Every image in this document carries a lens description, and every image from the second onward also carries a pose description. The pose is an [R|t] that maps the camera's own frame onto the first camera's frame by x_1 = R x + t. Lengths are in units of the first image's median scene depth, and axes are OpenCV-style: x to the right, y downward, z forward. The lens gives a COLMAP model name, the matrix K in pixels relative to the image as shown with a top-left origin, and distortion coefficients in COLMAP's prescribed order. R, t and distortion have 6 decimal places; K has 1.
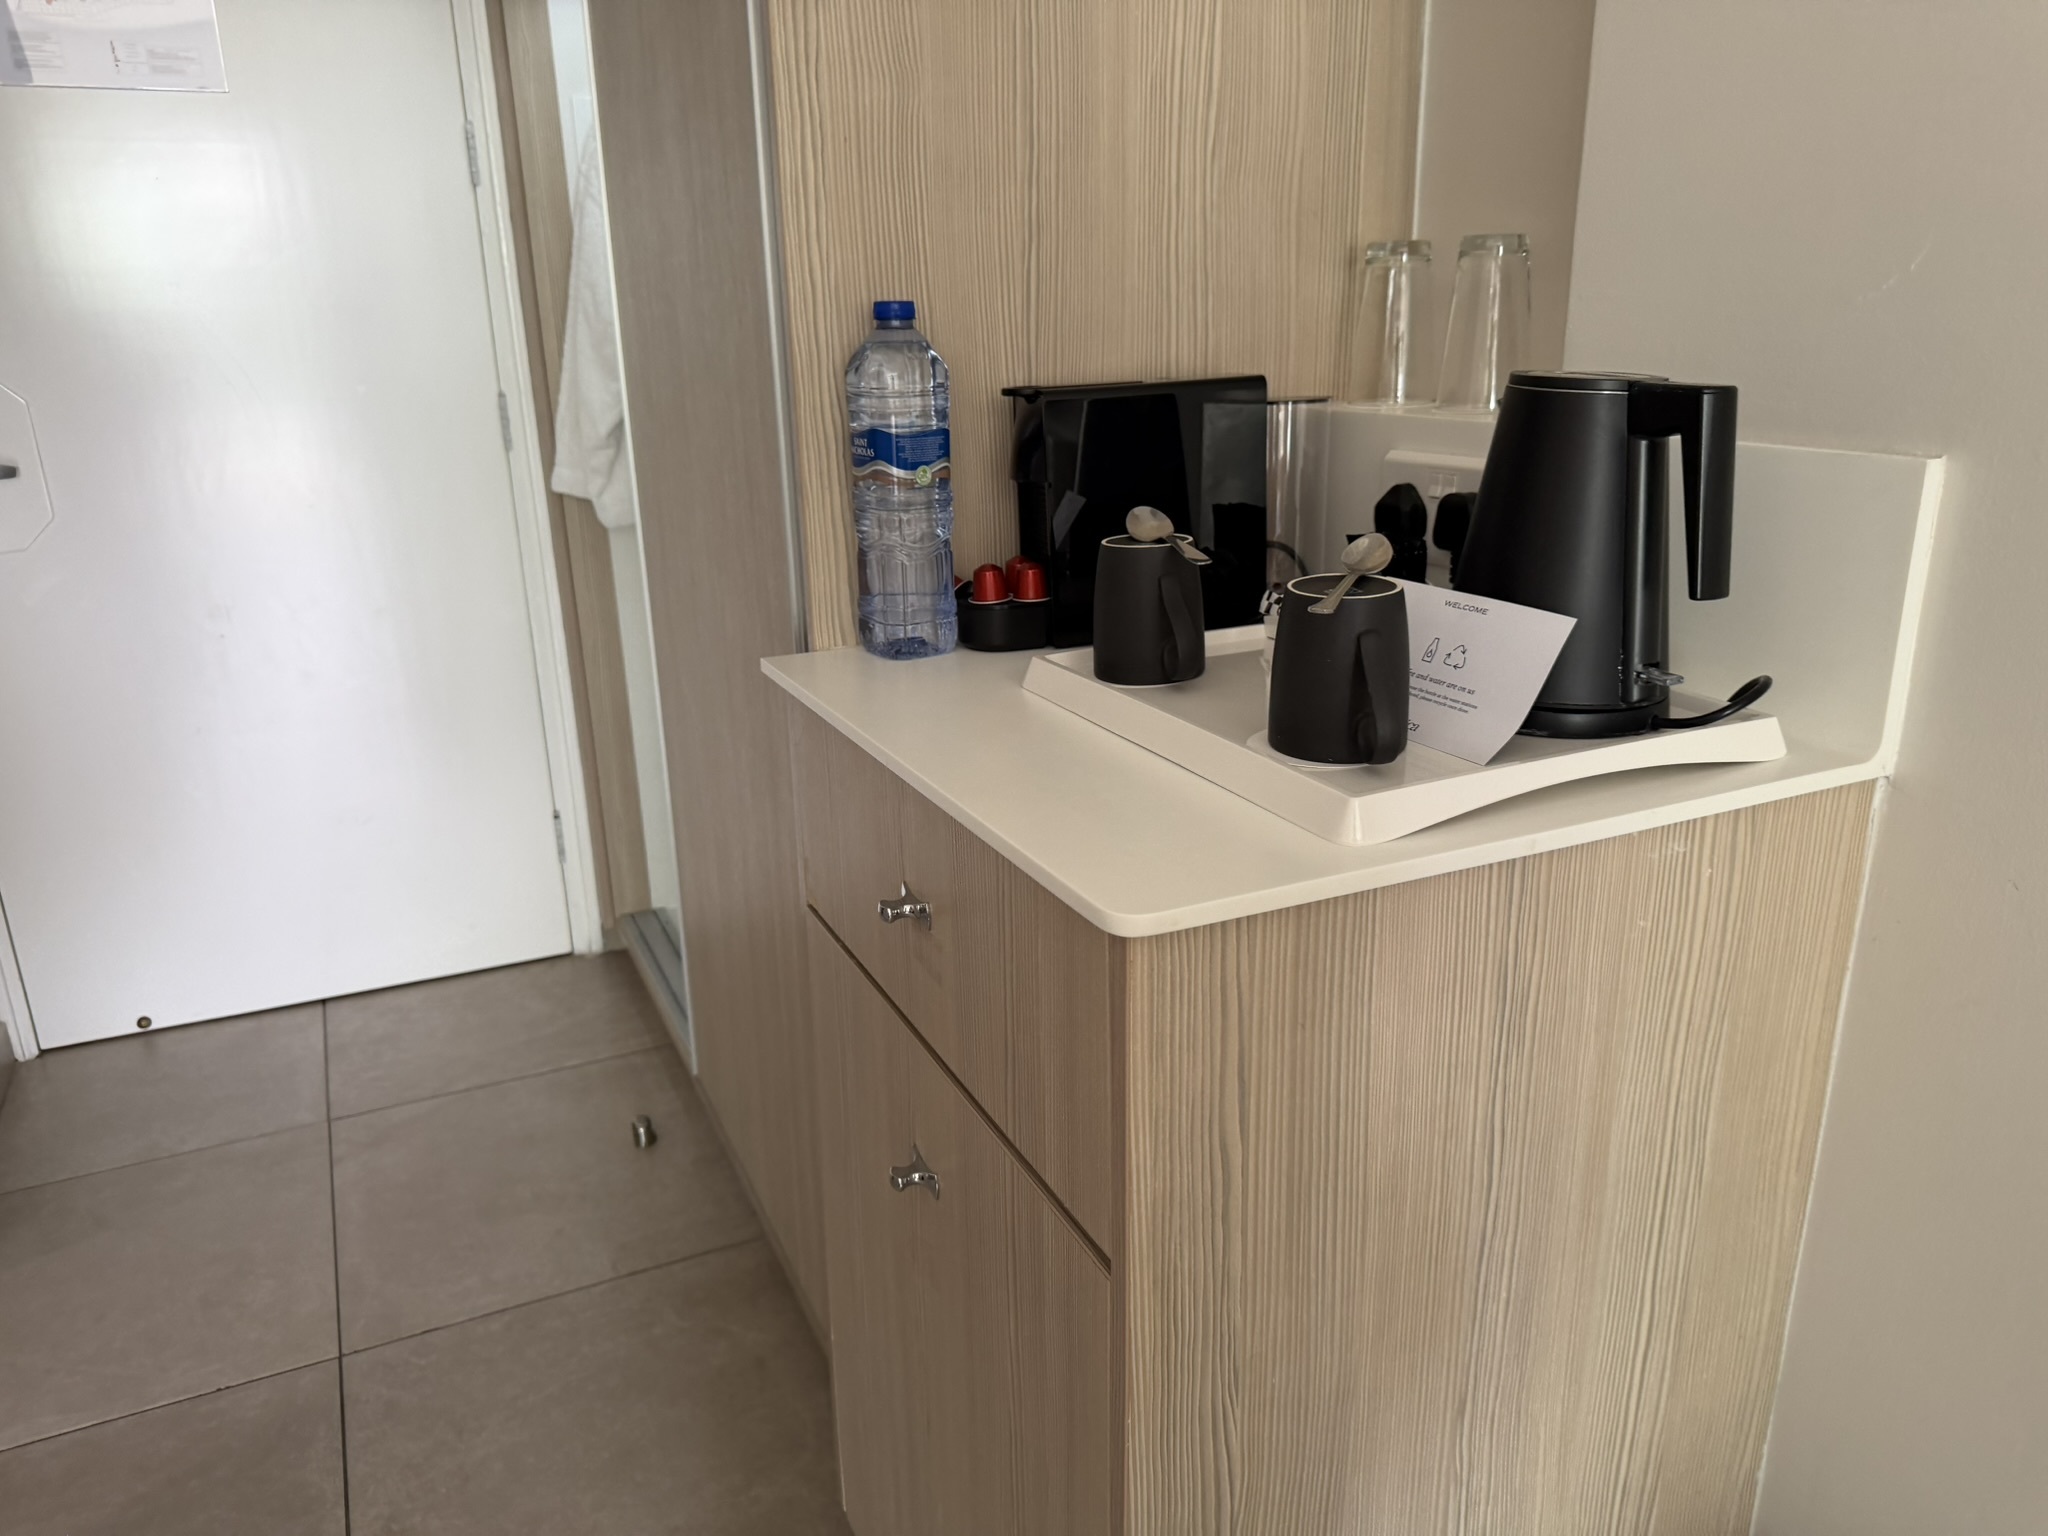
lens RADIAL K [[1429.2, 0, 1024.0], [0, 1429.2, 768.0], [0, 0, 1]] dist [0.102885, -0.164143]
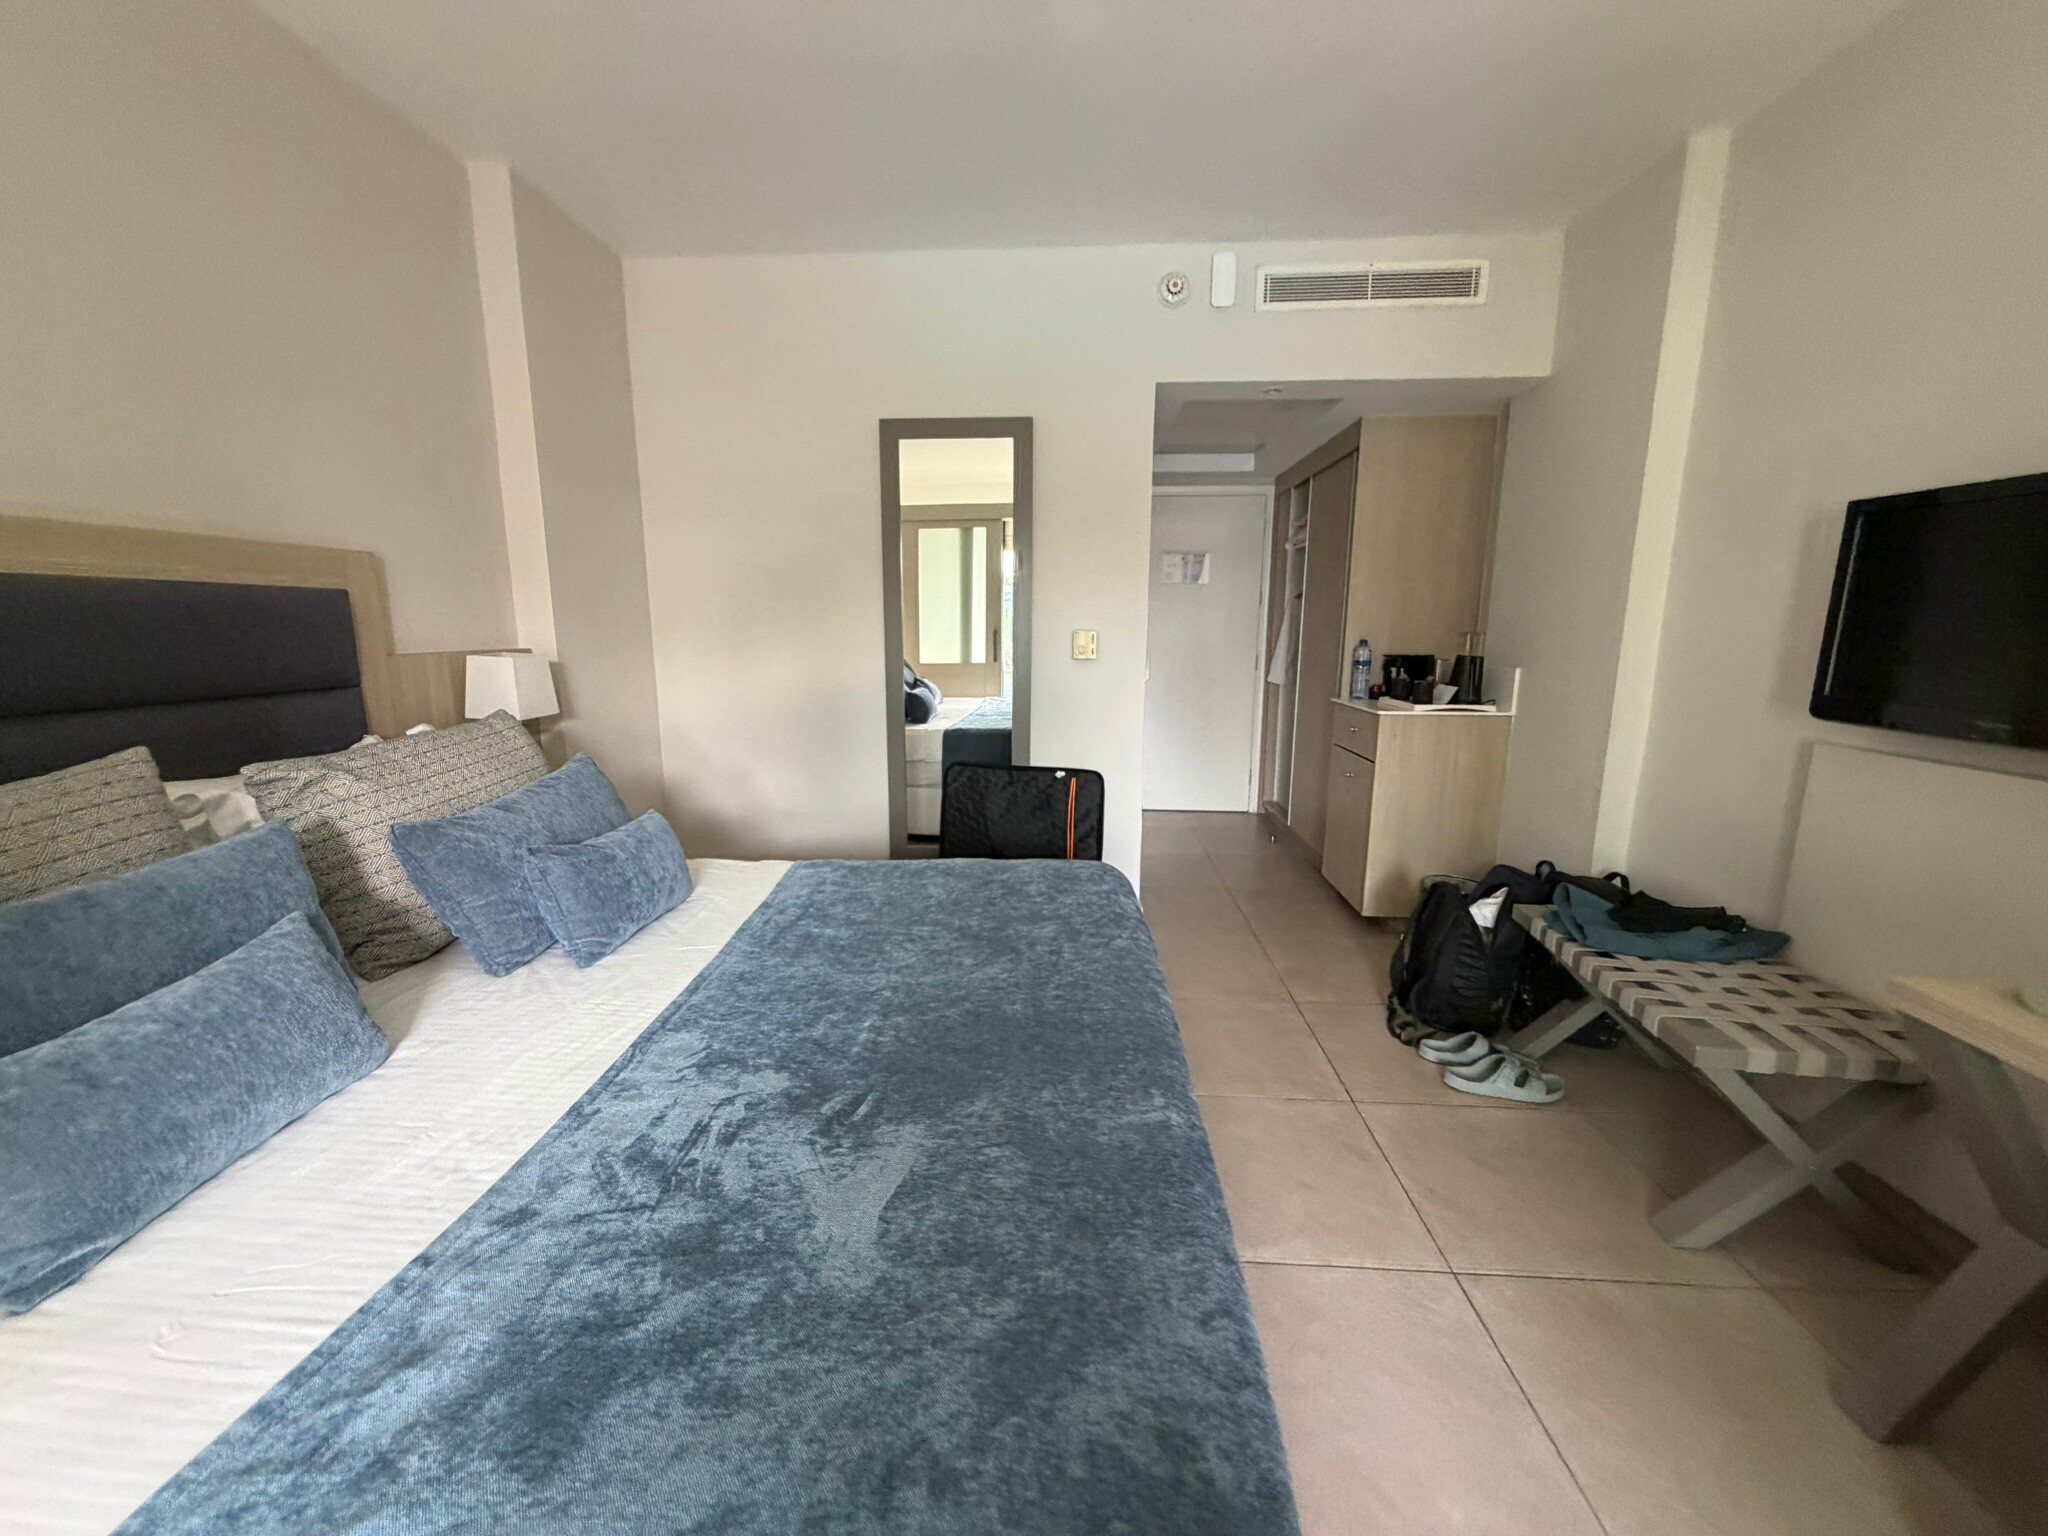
lens RADIAL K [[828.4, 0, 1022.3], [0, 828.4, 763.5], [0, 0, 1]] dist [0.003383, 0.000011]
pose [[0.877949, 0.104712, -0.467163, 0.332408], [-0.165351, 0.982062, -0.090624, 0.745121], [0.449293, 0.156809, 0.879515, -2.642827]]
